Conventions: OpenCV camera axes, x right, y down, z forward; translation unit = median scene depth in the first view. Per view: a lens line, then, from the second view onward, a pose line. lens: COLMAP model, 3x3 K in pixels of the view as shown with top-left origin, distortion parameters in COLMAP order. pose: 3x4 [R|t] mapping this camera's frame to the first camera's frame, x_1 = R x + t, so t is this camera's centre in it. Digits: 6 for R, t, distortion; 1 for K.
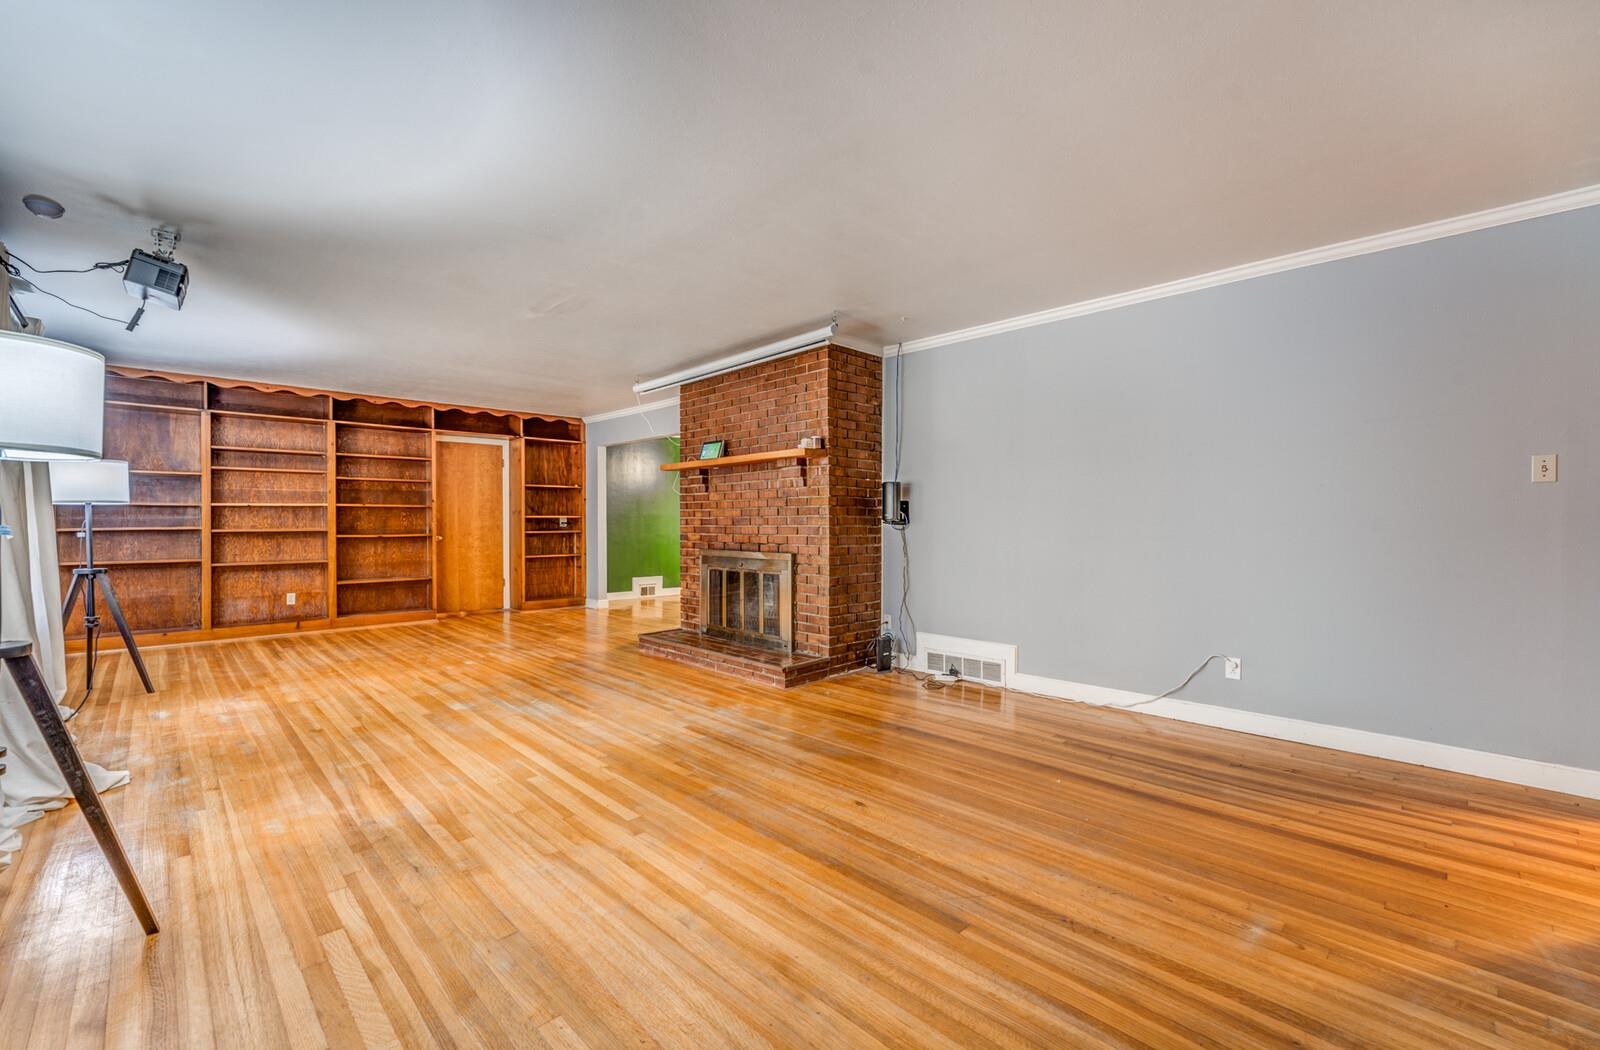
lens RADIAL K [[670.4, 0, 800.0], [0, 670.4, 525.0], [0, 0, 1]] dist [-0.014456, -0.000077]
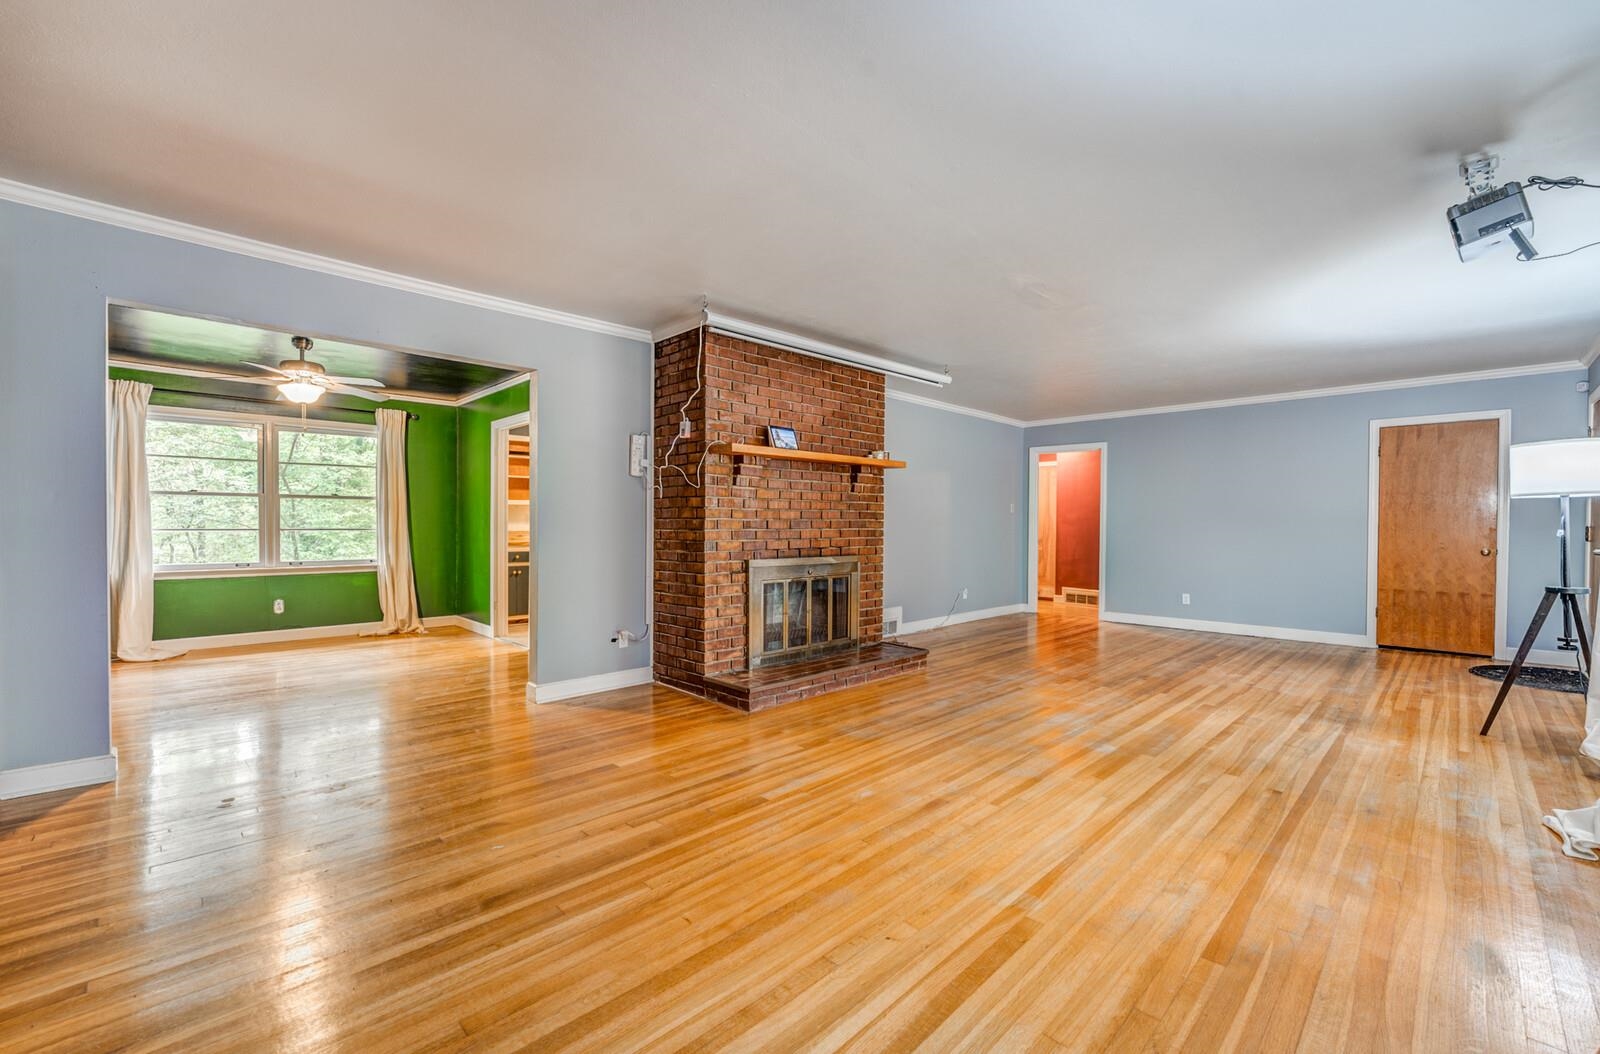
lens RADIAL K [[661.2, 0, 800.0], [0, 661.2, 527.0], [0, 0, 1]] dist [-0.002903, -0.000137]
pose [[-0.004910, -0.003215, 0.999983, -1.041630], [-0.001531, 0.999994, 0.003207, -0.005183], [-0.999987, -0.001515, -0.004915, 1.081638]]
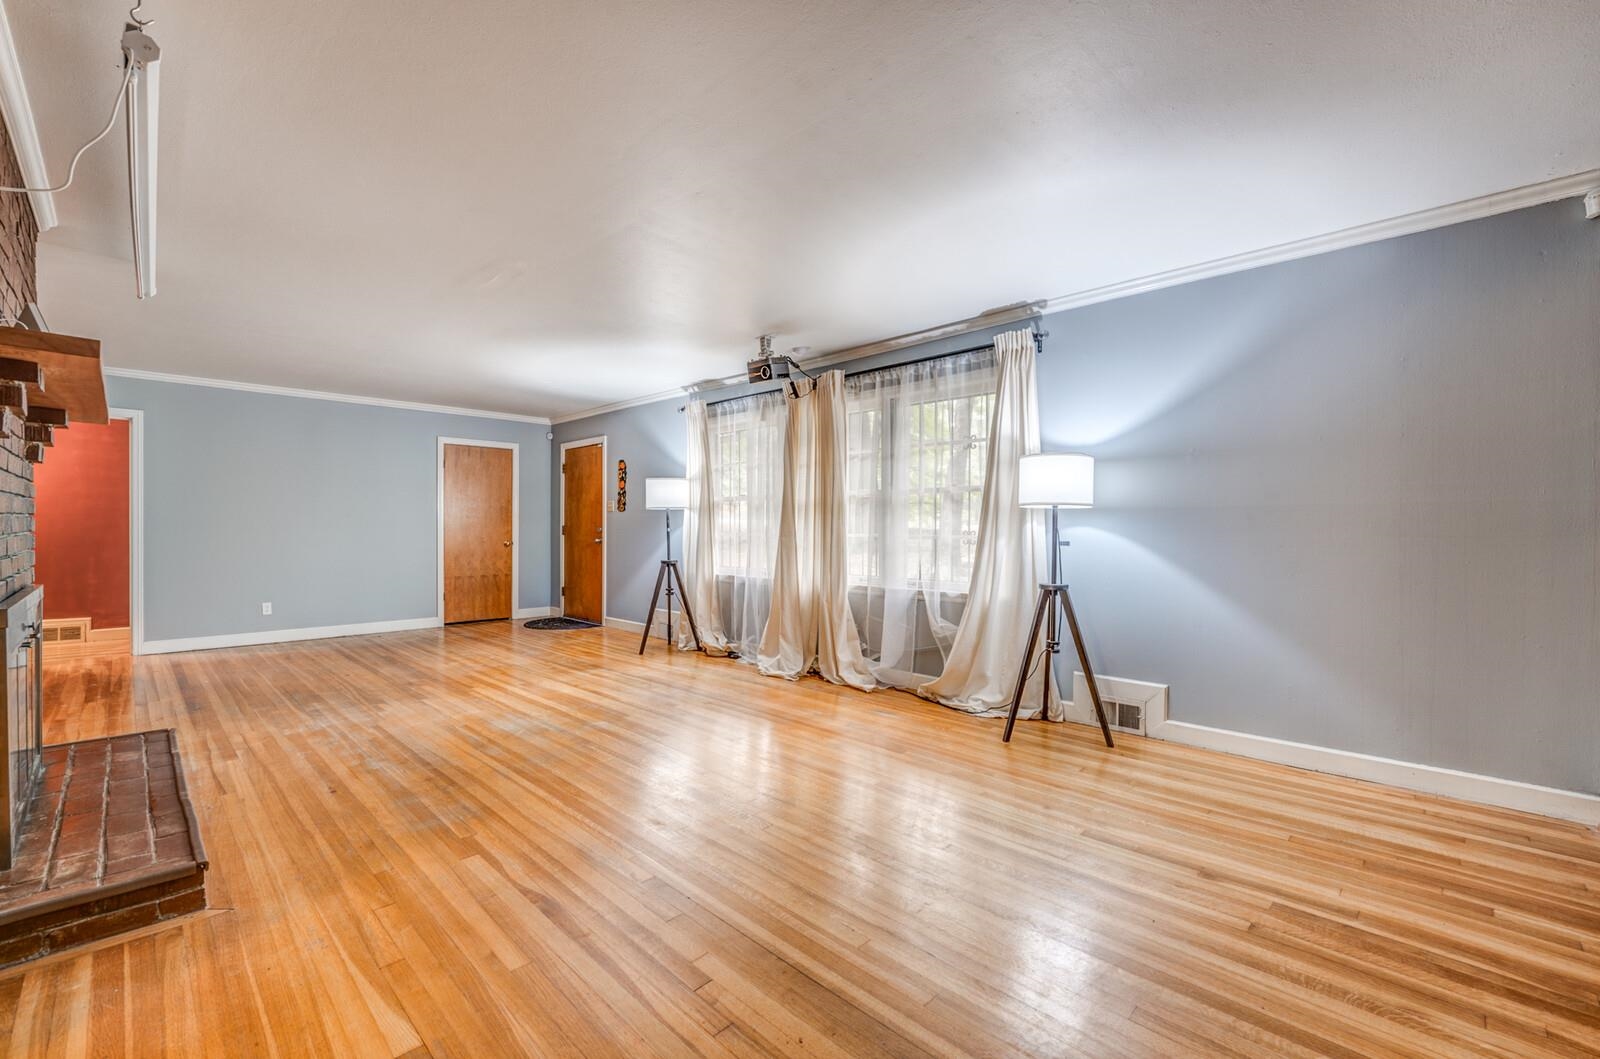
lens RADIAL K [[677.4, 0, 800.0], [0, 677.4, 529.5], [0, 0, 1]] dist [-0.000658, -0.000027]
pose [[-0.999911, -0.003519, -0.012898, -0.605726], [-0.003591, 0.999978, 0.005625, -0.005970], [0.012878, 0.005671, -0.999901, 1.522765]]
